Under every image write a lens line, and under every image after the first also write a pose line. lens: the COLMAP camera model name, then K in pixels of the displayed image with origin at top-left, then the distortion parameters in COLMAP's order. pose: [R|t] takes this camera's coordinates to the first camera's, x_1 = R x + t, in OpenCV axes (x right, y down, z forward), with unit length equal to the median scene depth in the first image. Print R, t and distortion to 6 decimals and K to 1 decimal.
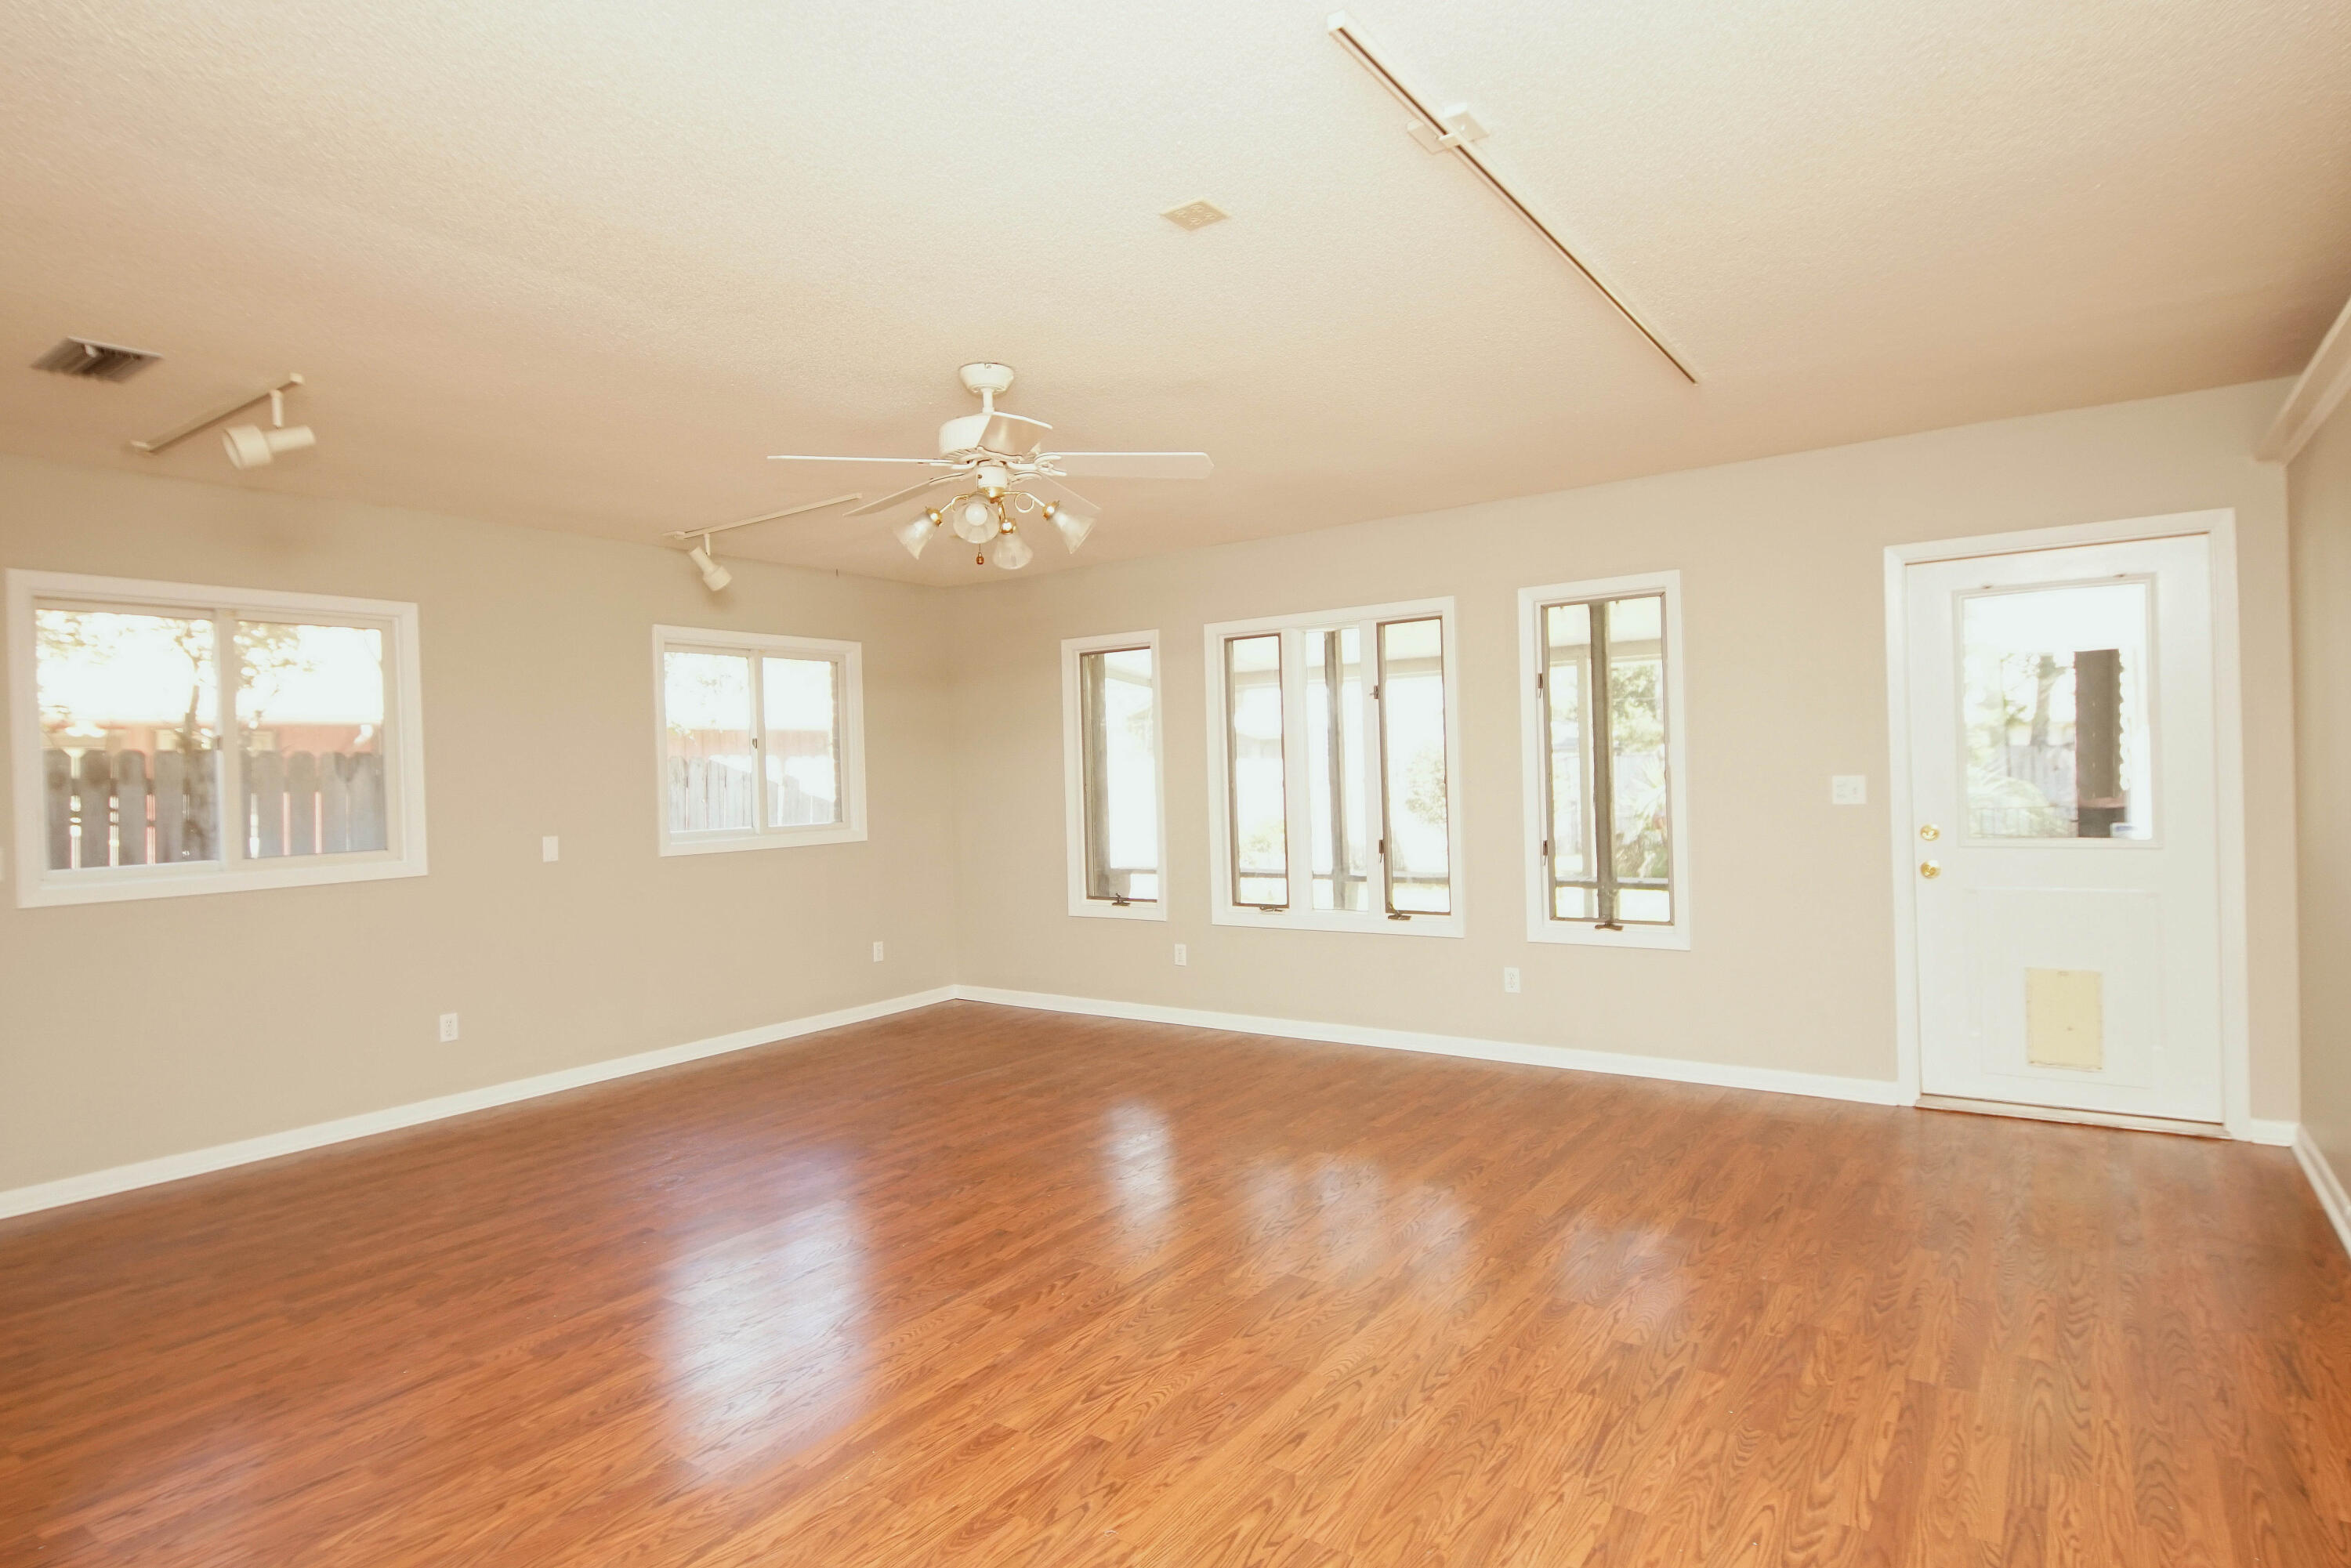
lens RADIAL K [[1267.9, 0, 1122.2], [0, 1267.9, 755.9], [0, 0, 1]] dist [0.029569, -0.019565]
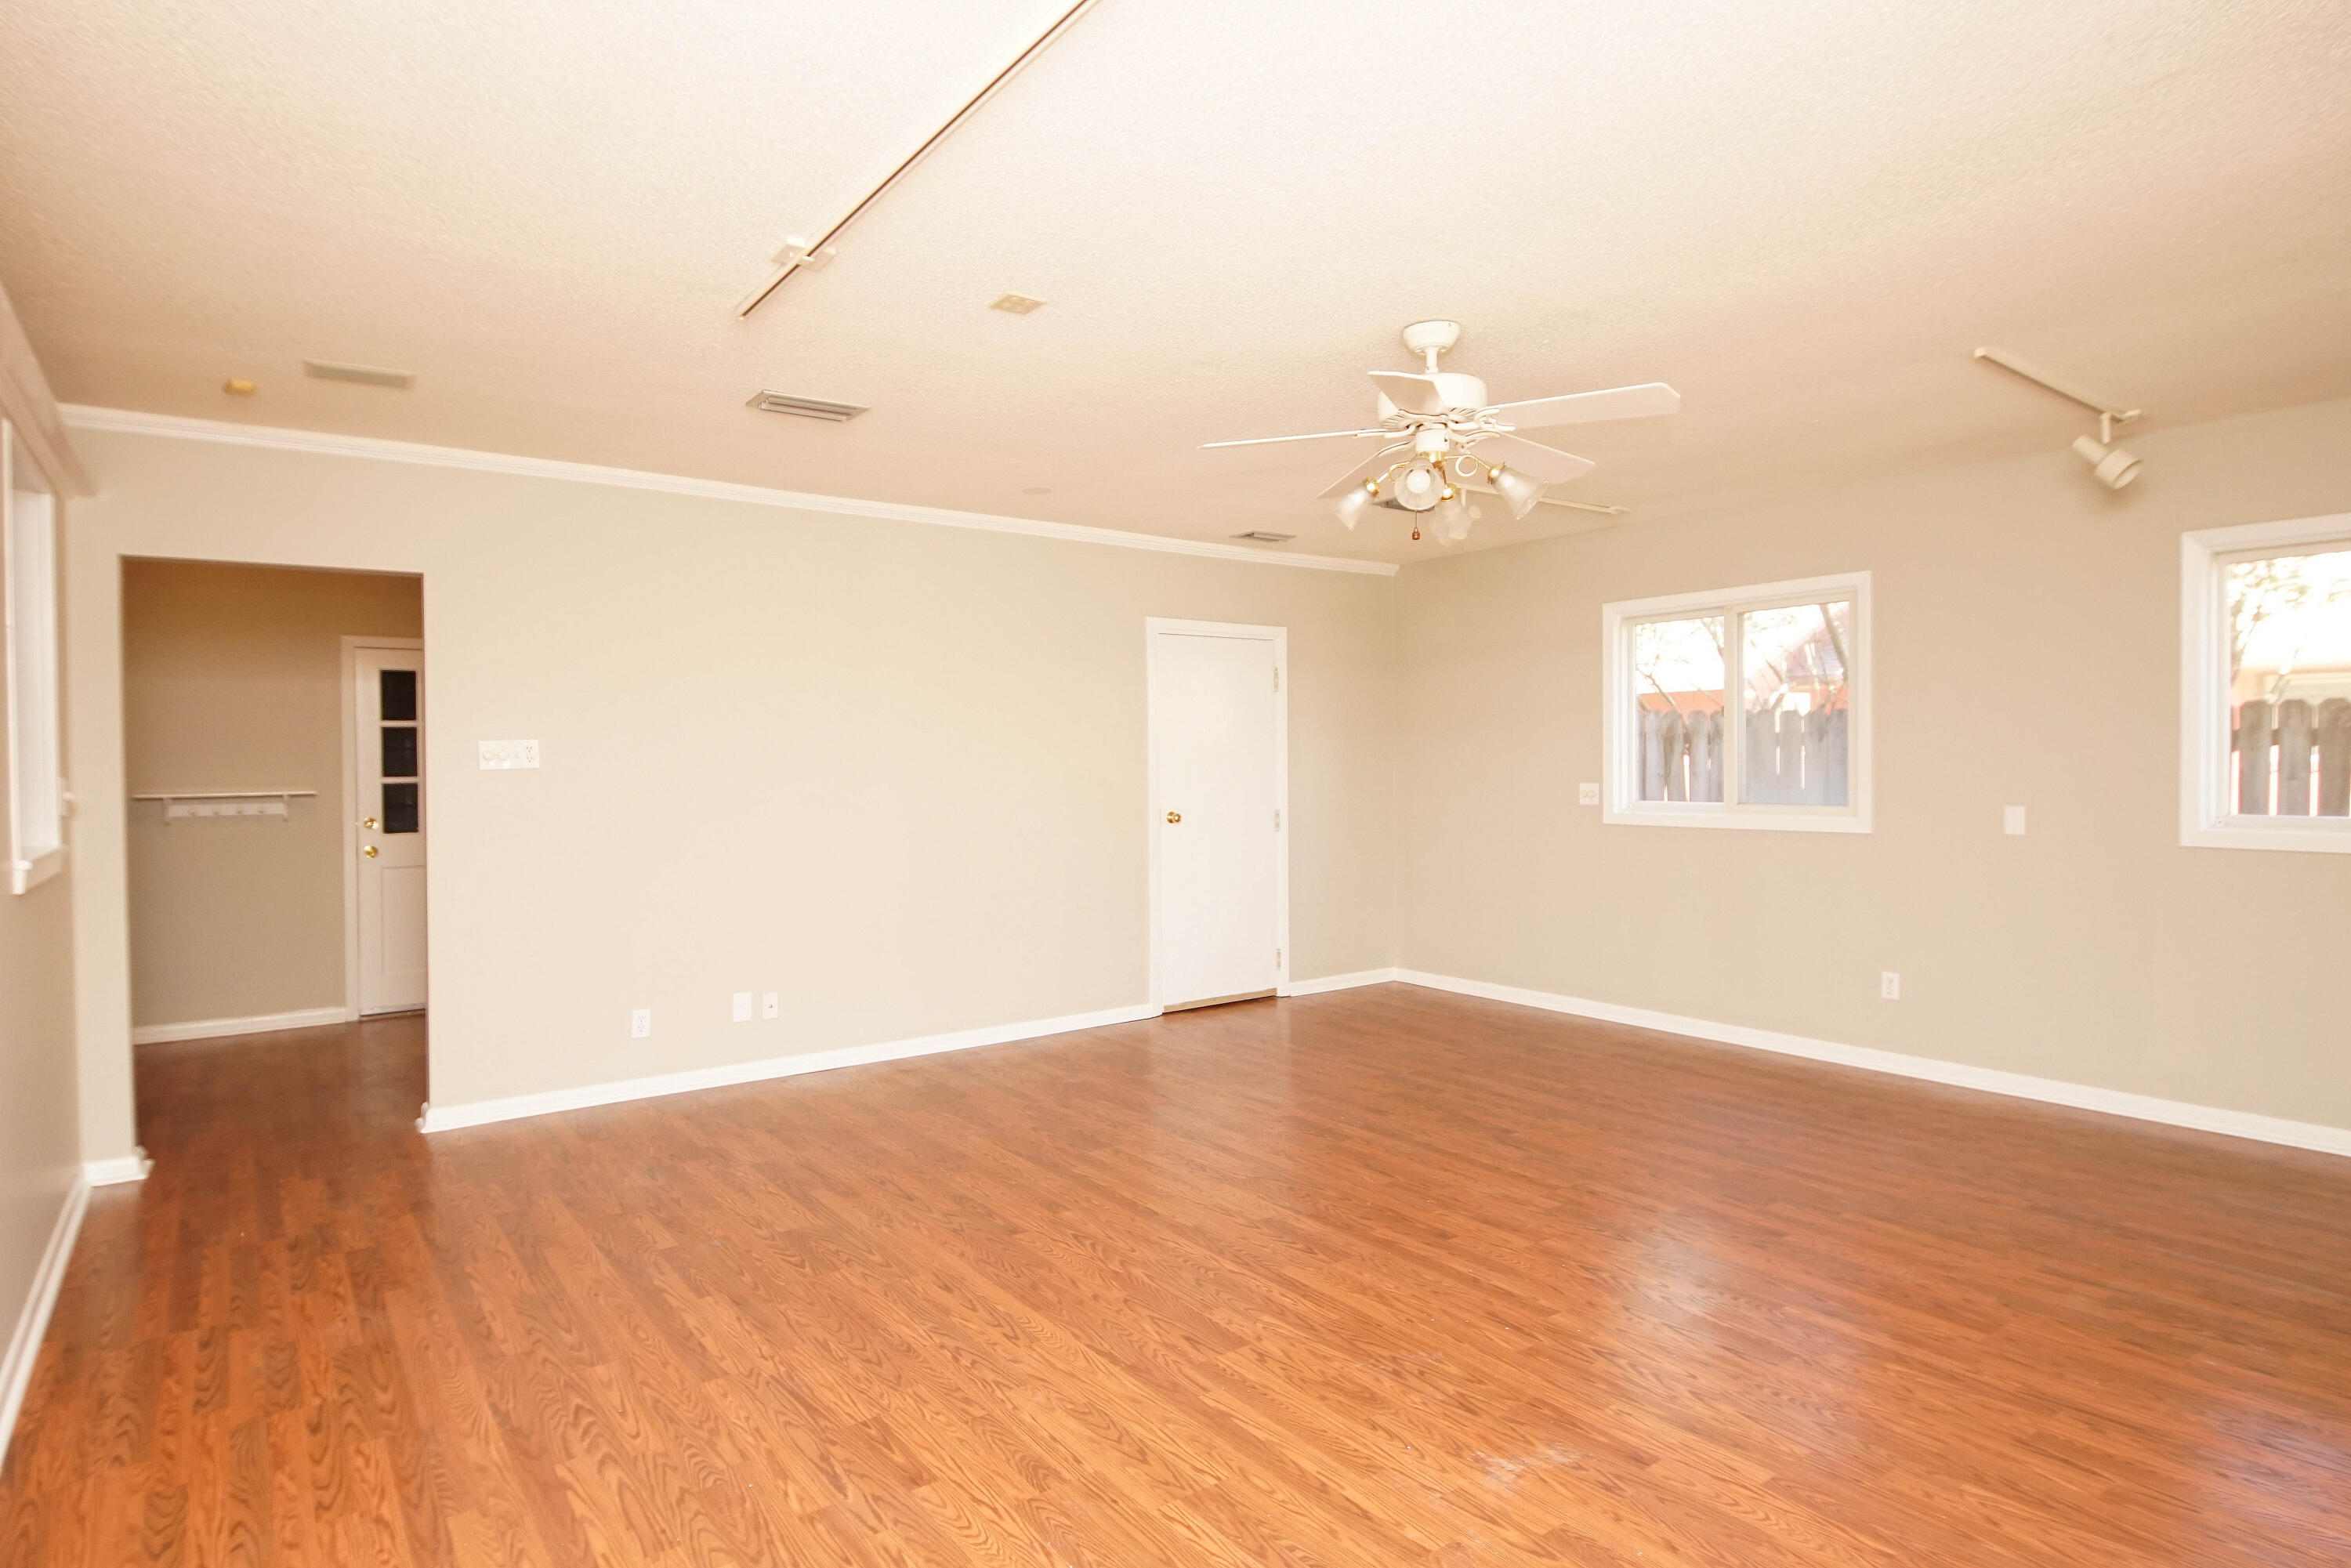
lens RADIAL K [[1267.9, 0, 1175.4], [0, 1267.9, 787.1], [0, 0, 1]] dist [0.029569, -0.019565]
pose [[-0.294390, 0.050728, -0.954338, 1.170690], [0.029039, 0.998604, 0.044124, -0.011495], [0.955244, -0.014723, -0.295452, 1.492188]]
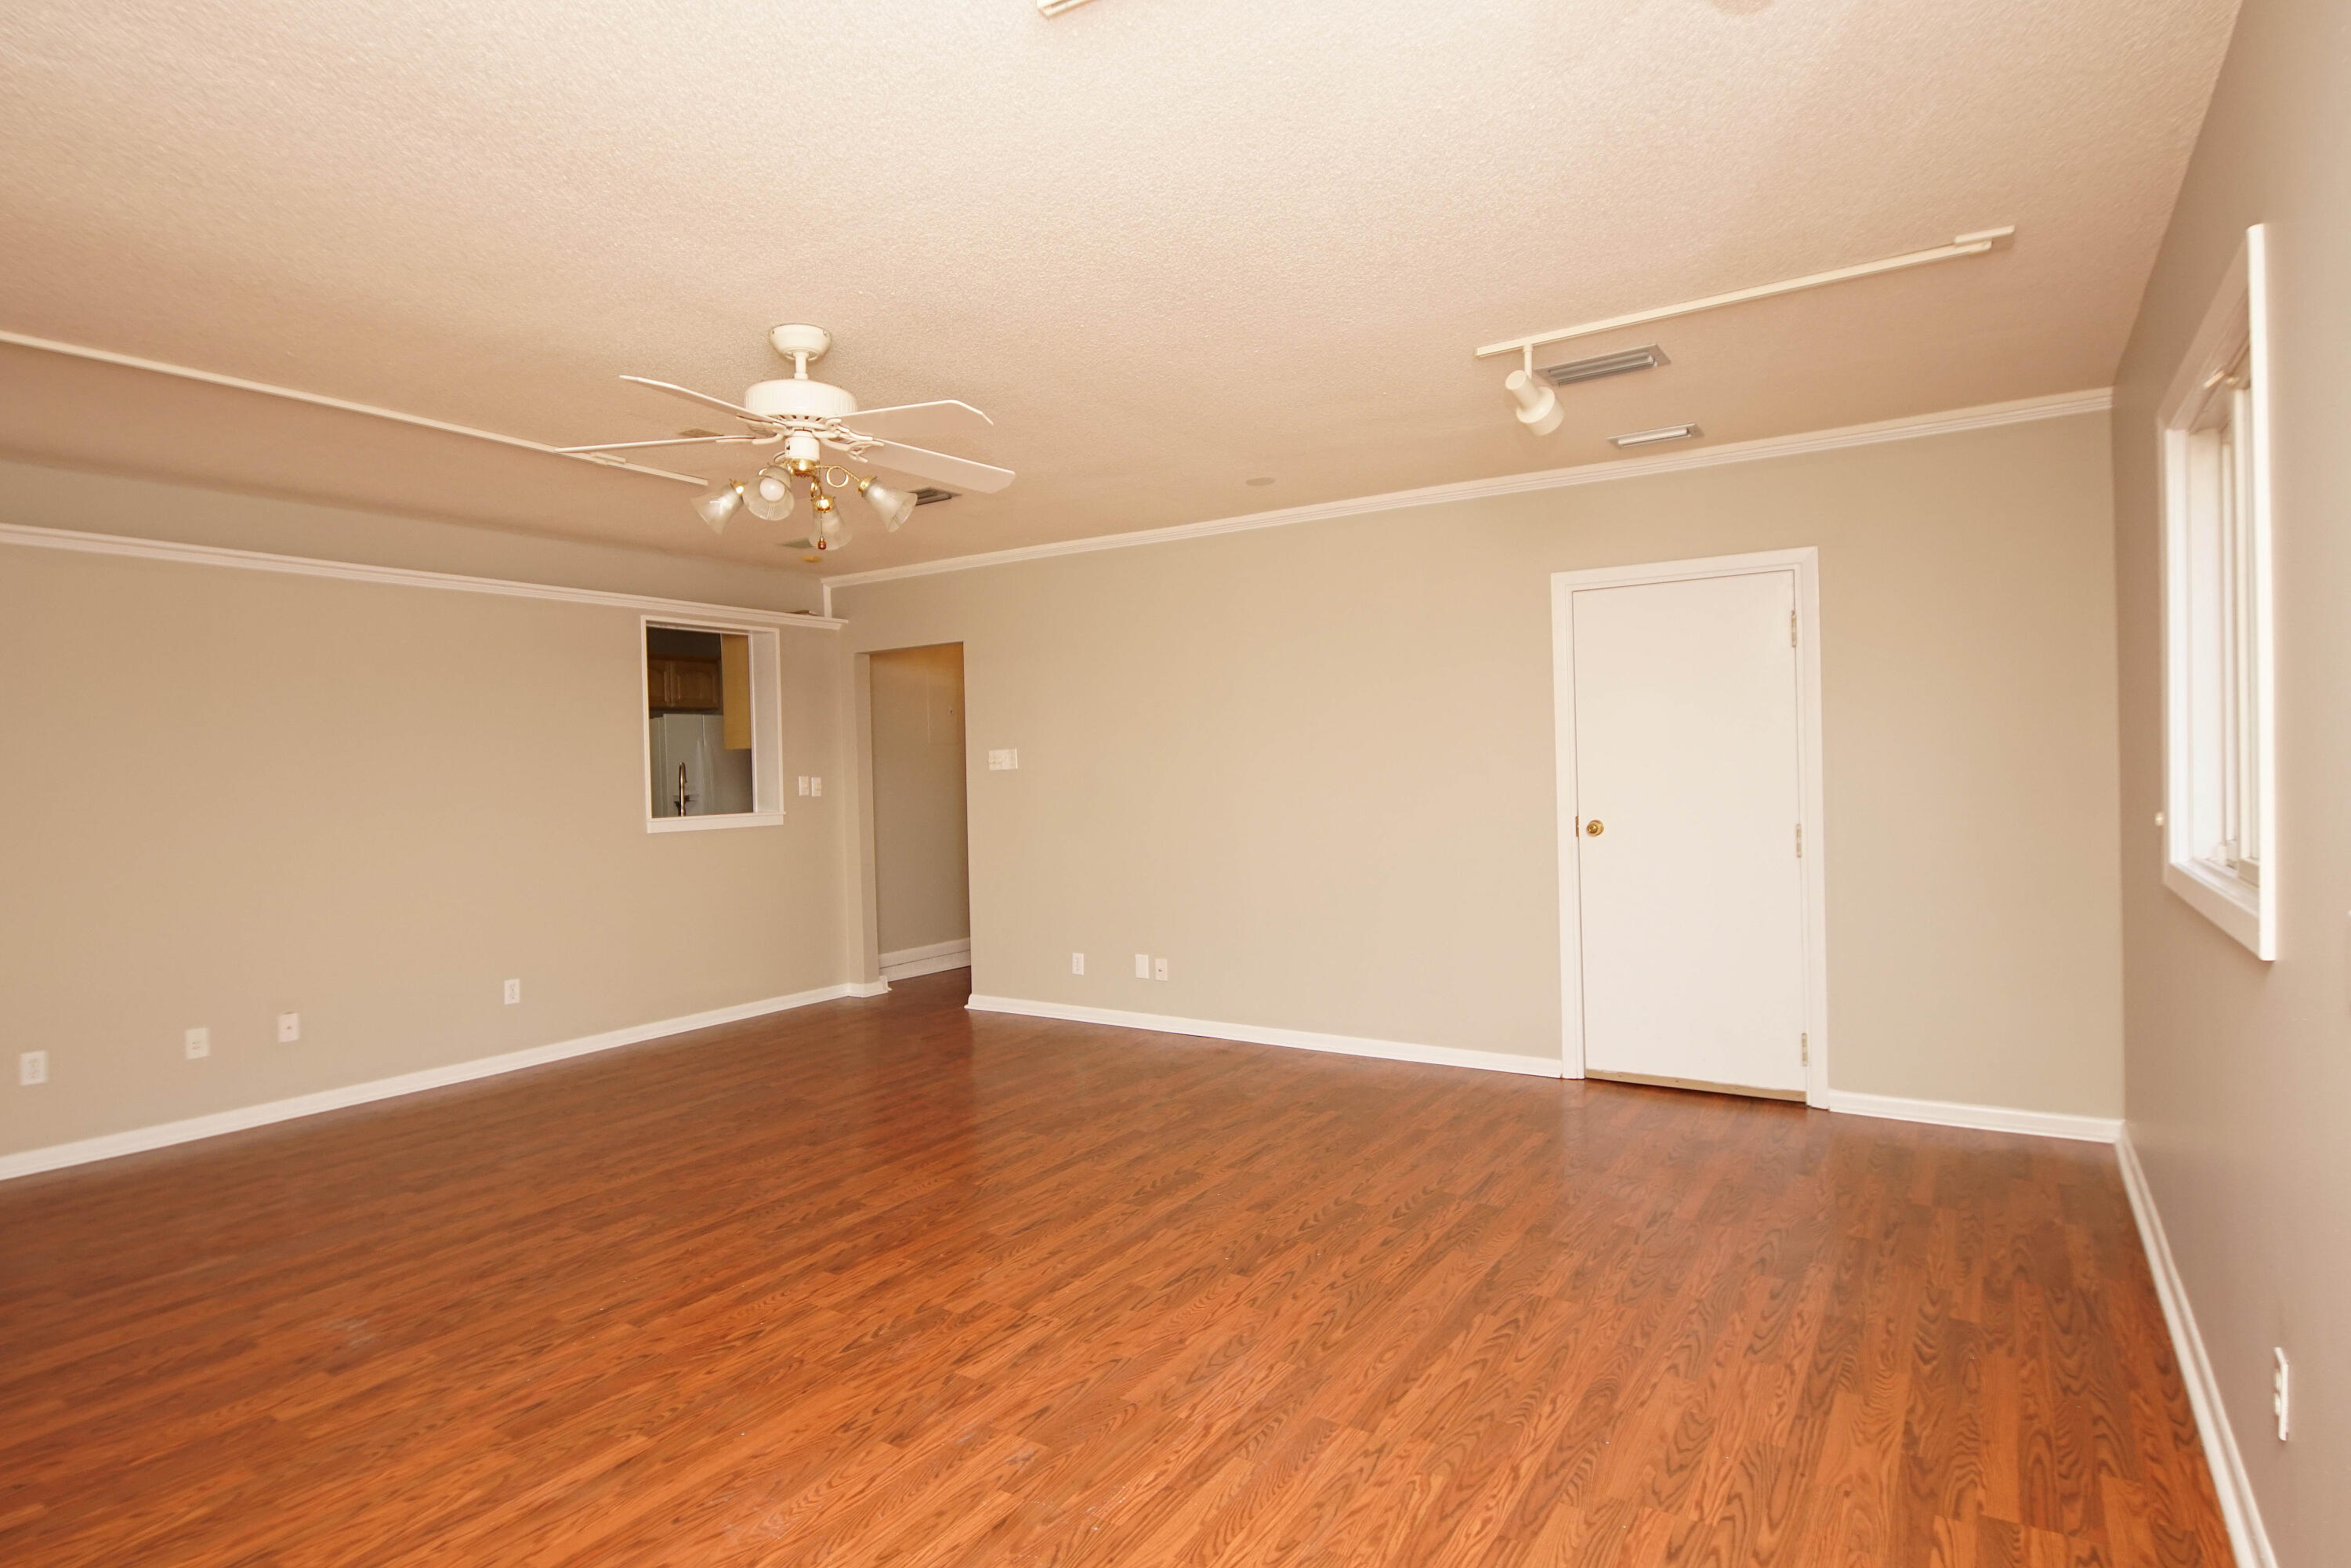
lens RADIAL K [[1267.9, 0, 1131.6], [0, 1267.9, 790.7], [0, 0, 1]] dist [0.029569, -0.019565]
pose [[-0.997501, 0.052452, -0.047326, -0.384490], [0.052013, 0.998591, 0.010478, 0.042505], [0.047809, 0.007990, -0.998825, 2.628467]]
